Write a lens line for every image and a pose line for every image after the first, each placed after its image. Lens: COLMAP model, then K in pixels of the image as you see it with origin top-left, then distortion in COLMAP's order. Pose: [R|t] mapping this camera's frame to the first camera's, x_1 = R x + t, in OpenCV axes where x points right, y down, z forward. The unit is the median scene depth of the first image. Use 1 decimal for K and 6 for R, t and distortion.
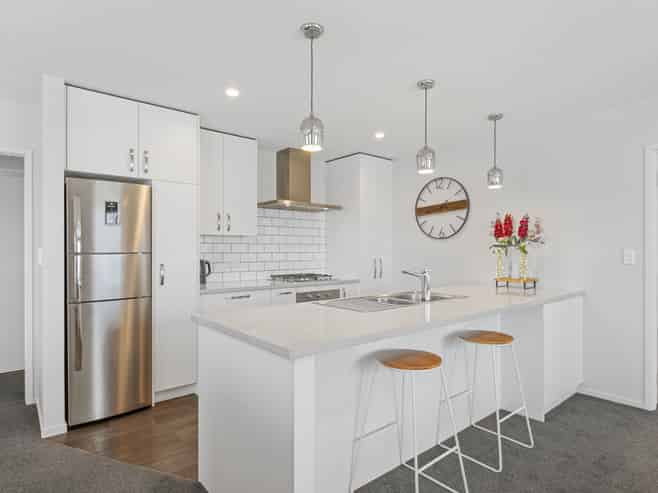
lens RADIAL K [[379.5, 0, 329.0], [0, 379.5, 246.5], [0, 0, 1]] dist [0.001240, -0.000304]
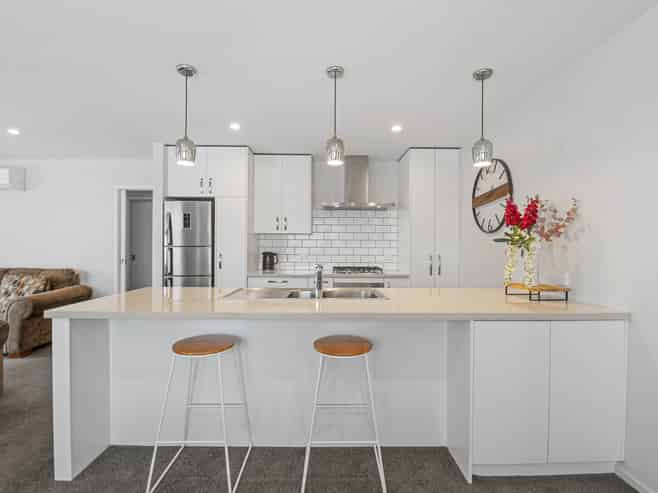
lens RADIAL K [[320.1, 0, 329.0], [0, 320.1, 246.5], [0, 0, 1]] dist [0.000996, 0.000151]
pose [[0.771891, 0.006122, -0.635726, 0.536291], [0.000275, 0.999950, 0.009963, 0.003992], [0.635755, -0.007865, 0.771851, 0.252868]]
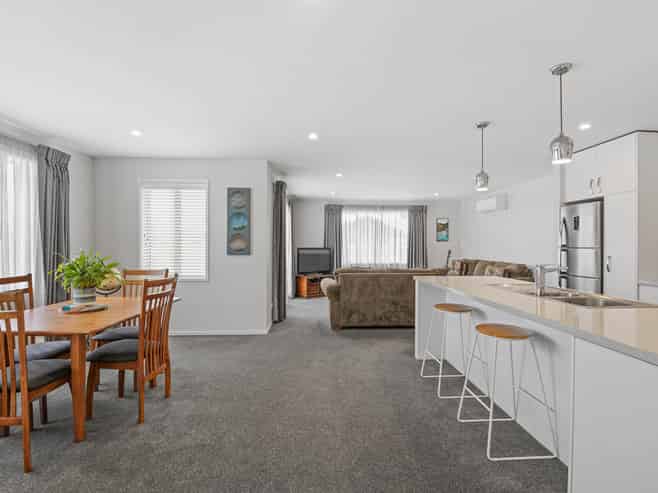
lens RADIAL K [[320.1, 0, 329.0], [0, 320.1, 246.5], [0, 0, 1]] dist [0.000996, 0.000151]
pose [[-0.608332, 0.001181, -0.793682, 0.868452], [-0.000093, 0.999999, 0.001560, 0.006617], [0.793682, 0.001022, -0.608331, 0.726656]]
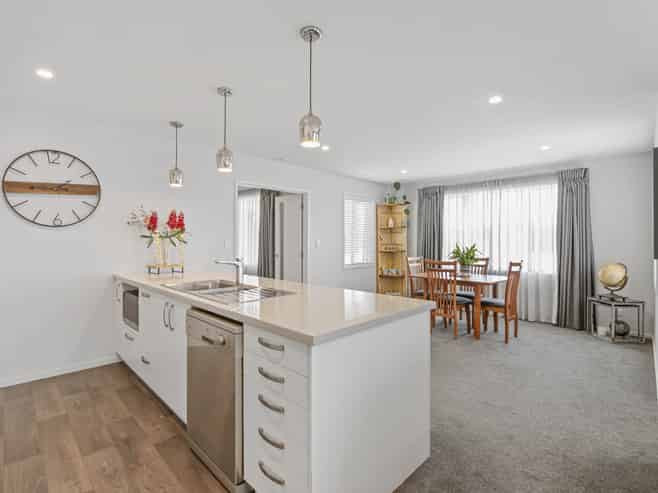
lens RADIAL K [[320.1, 0, 329.0], [0, 320.1, 246.5], [0, 0, 1]] dist [0.000996, 0.000151]
pose [[-0.085350, -0.017720, 0.996193, -0.496713], [-0.005355, 0.999836, 0.017326, 0.008296], [-0.996337, -0.003856, -0.085431, 0.541105]]
